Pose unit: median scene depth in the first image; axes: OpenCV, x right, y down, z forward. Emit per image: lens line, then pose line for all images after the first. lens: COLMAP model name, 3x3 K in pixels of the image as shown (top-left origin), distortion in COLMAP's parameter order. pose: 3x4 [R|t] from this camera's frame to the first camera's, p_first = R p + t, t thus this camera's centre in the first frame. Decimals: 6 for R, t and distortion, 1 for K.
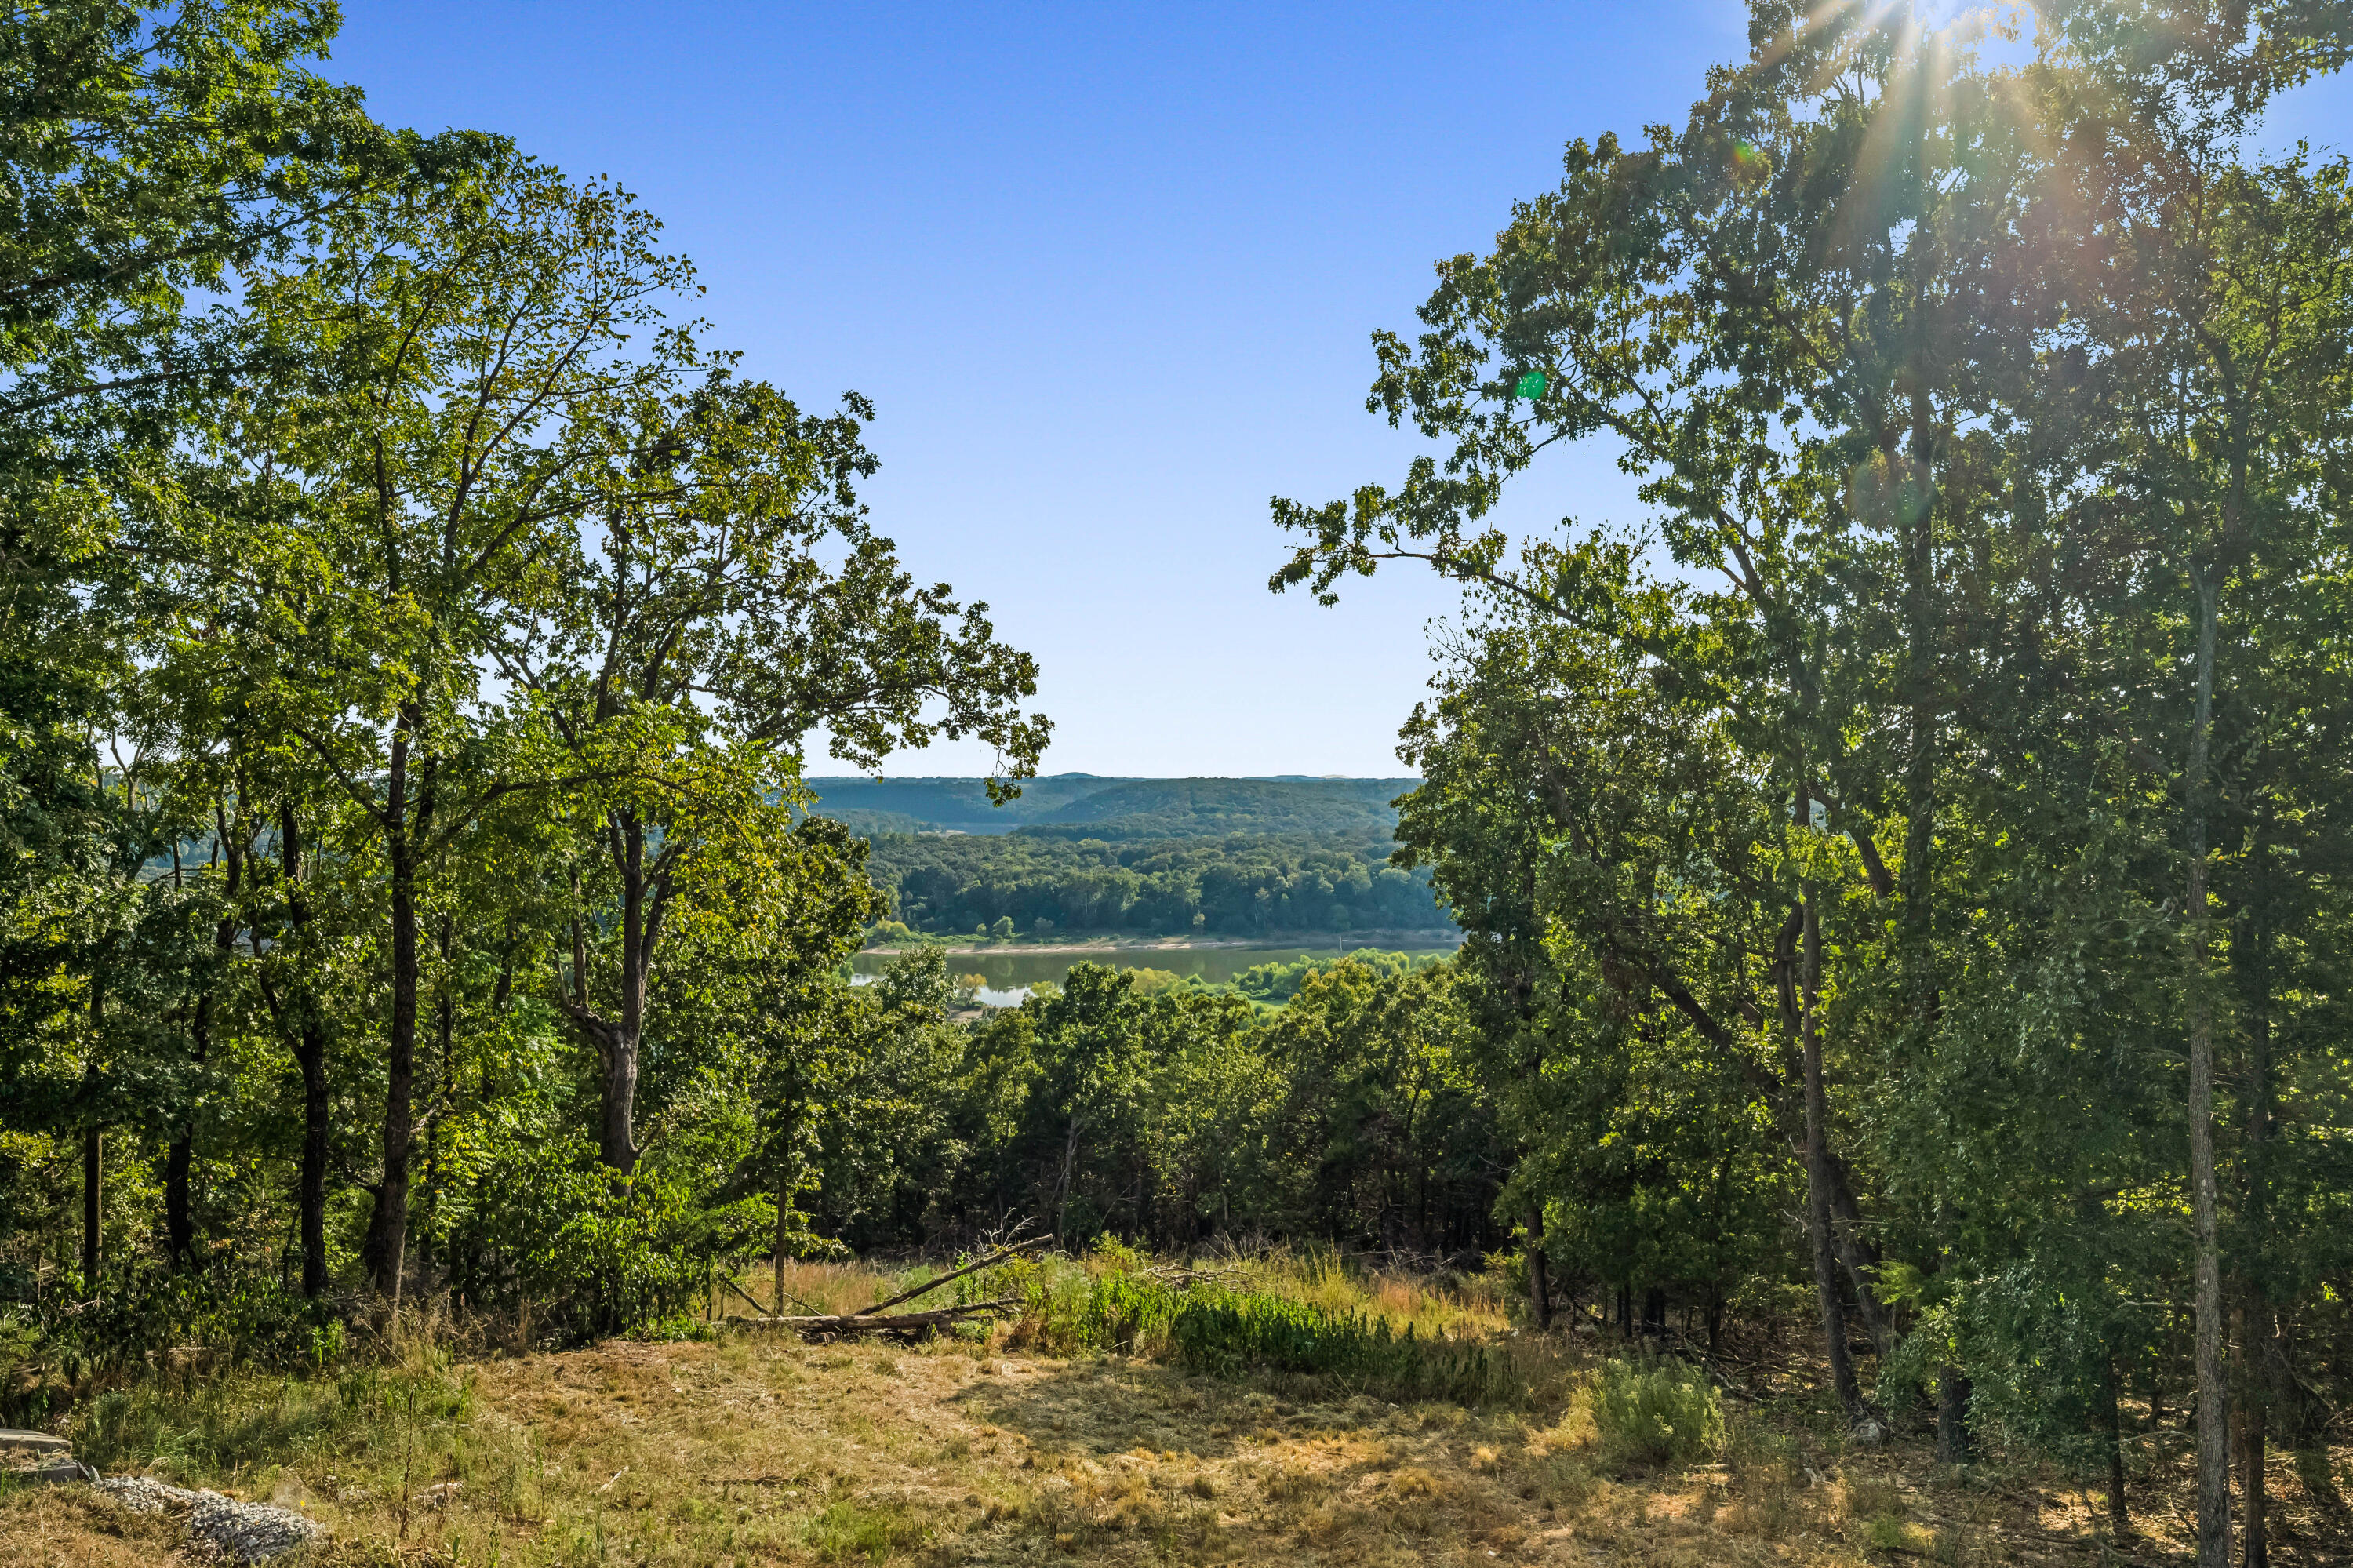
lens RADIAL K [[1607.5, 0, 1169.1], [0, 1607.5, 839.9], [0, 0, 1]] dist [-0.007761, -0.001667]
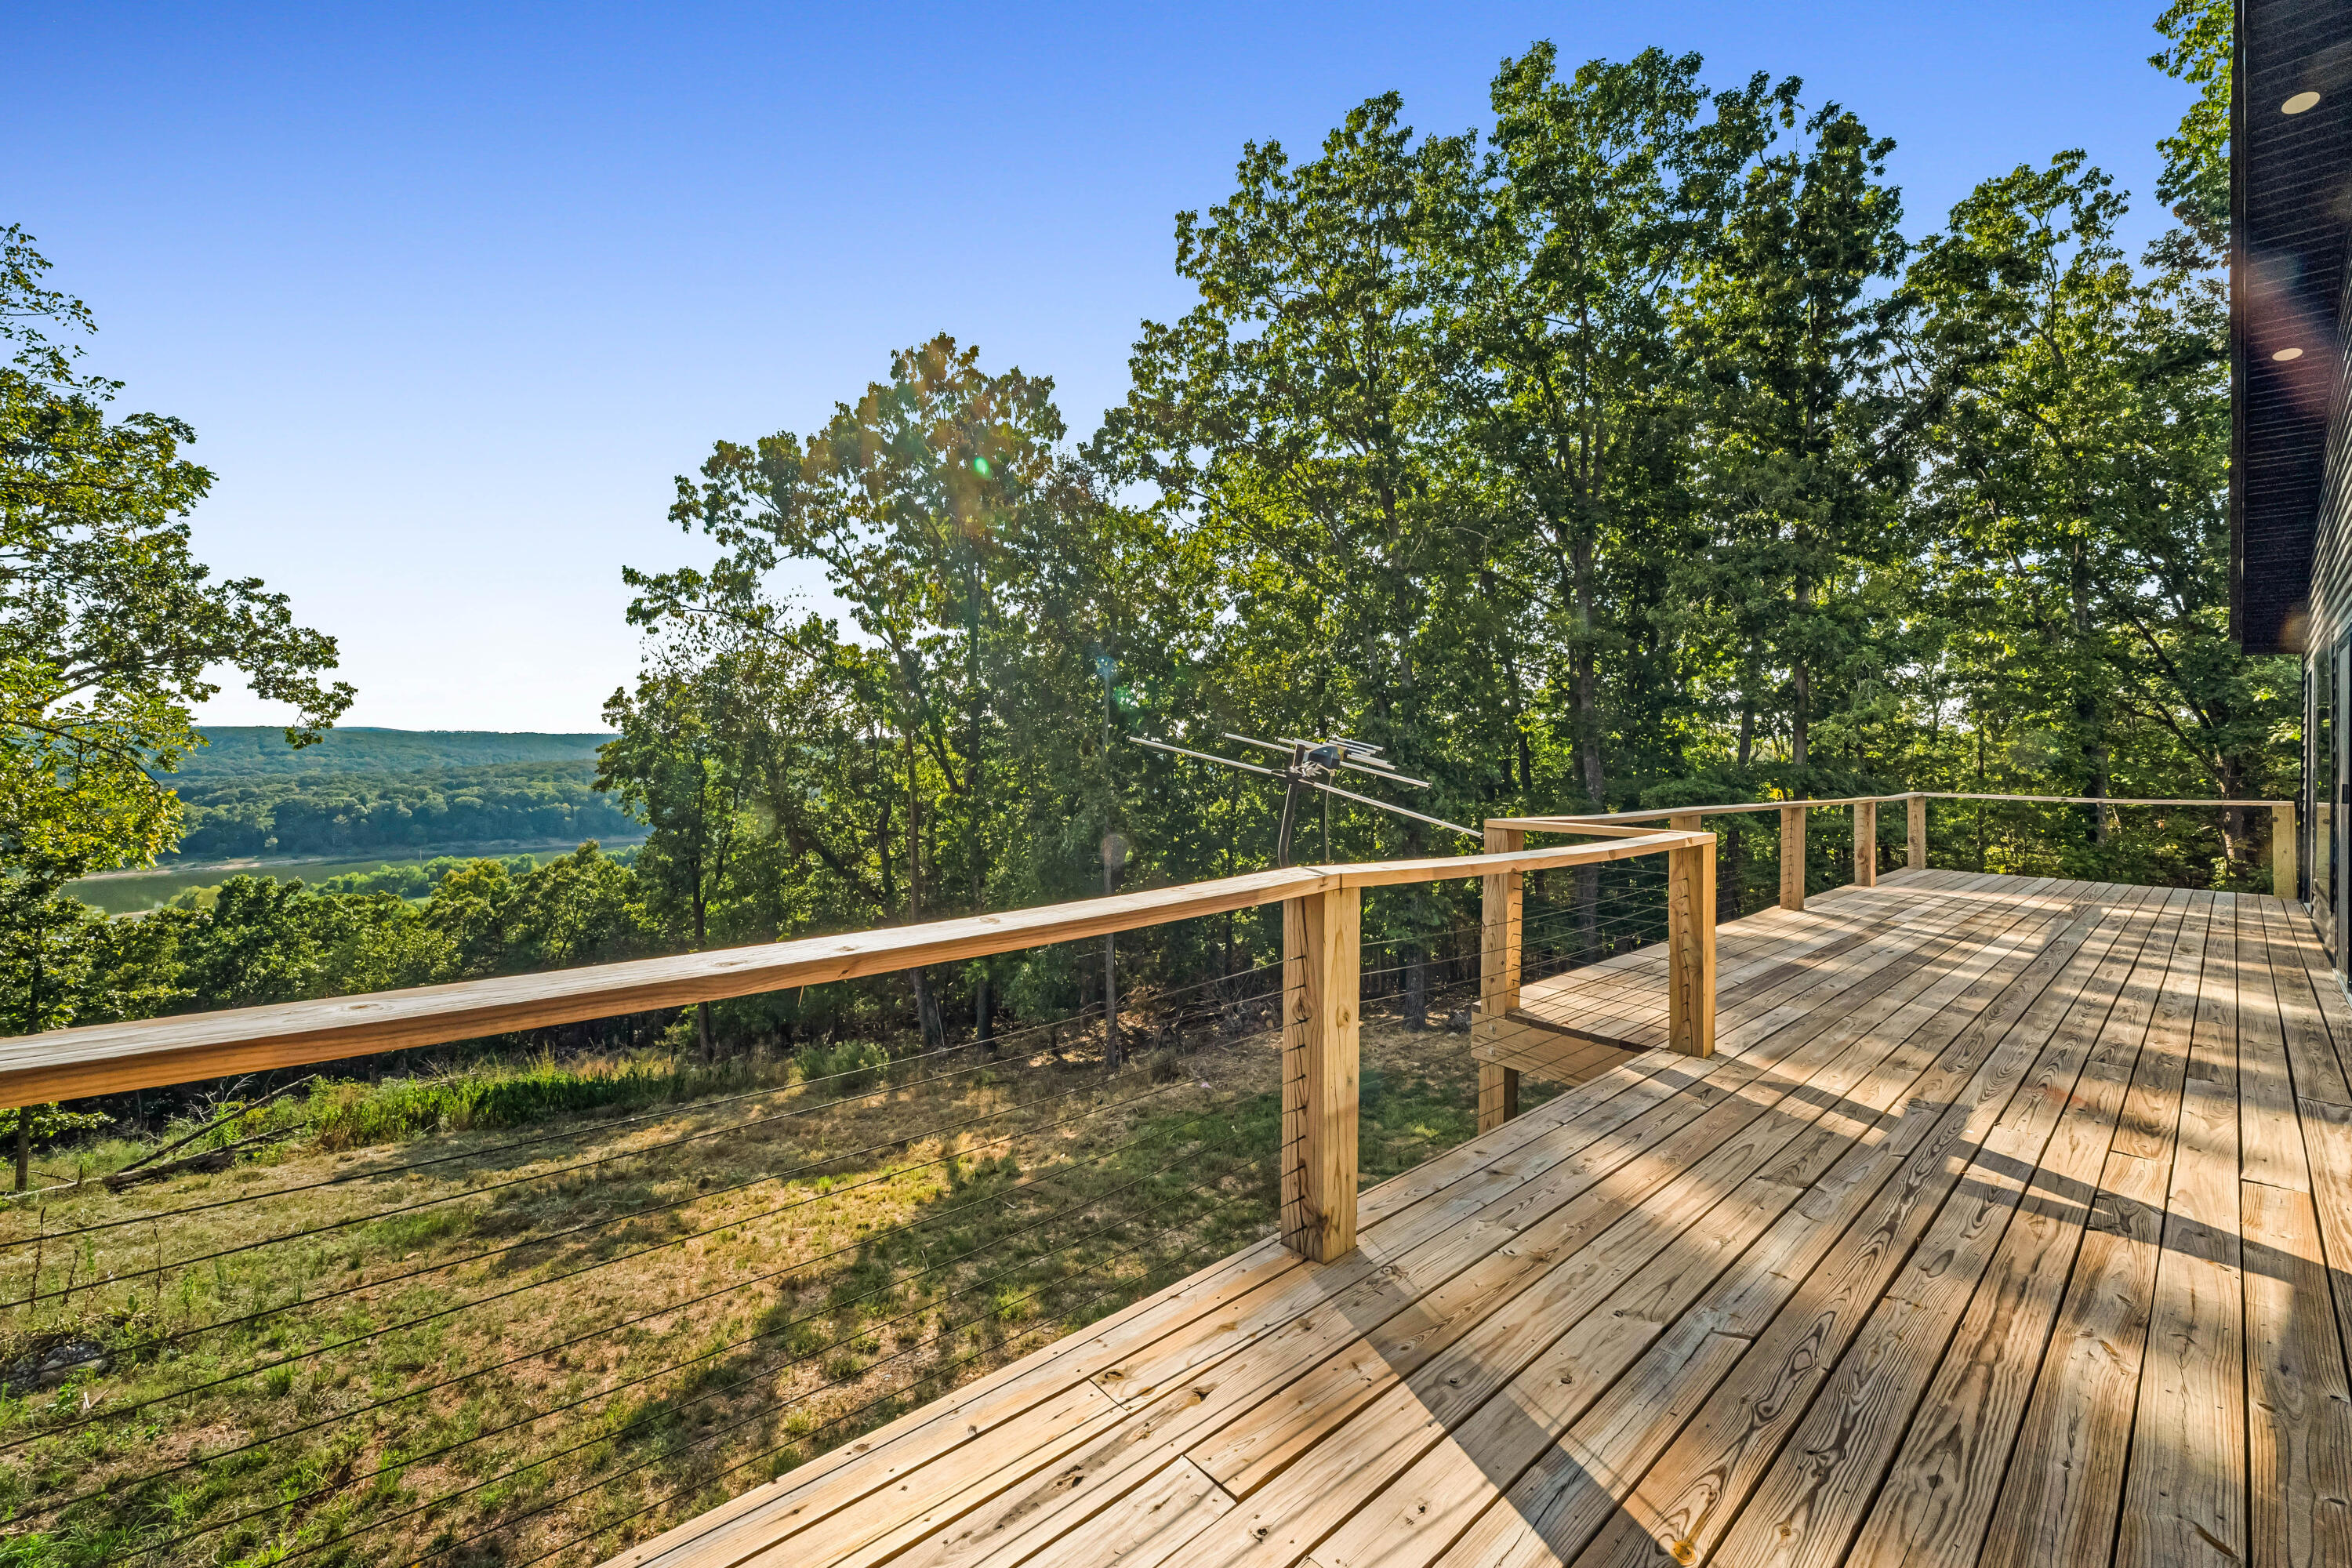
lens RADIAL K [[955.0, 0, 1176.7], [0, 955.0, 771.6], [0, 0, 1]] dist [0.000313, 0.000032]
pose [[0.709117, -0.005424, 0.705070, -0.150765], [0.007093, 0.999975, 0.000559, 0.001814], [-0.705055, 0.004605, 0.709138, -0.068636]]
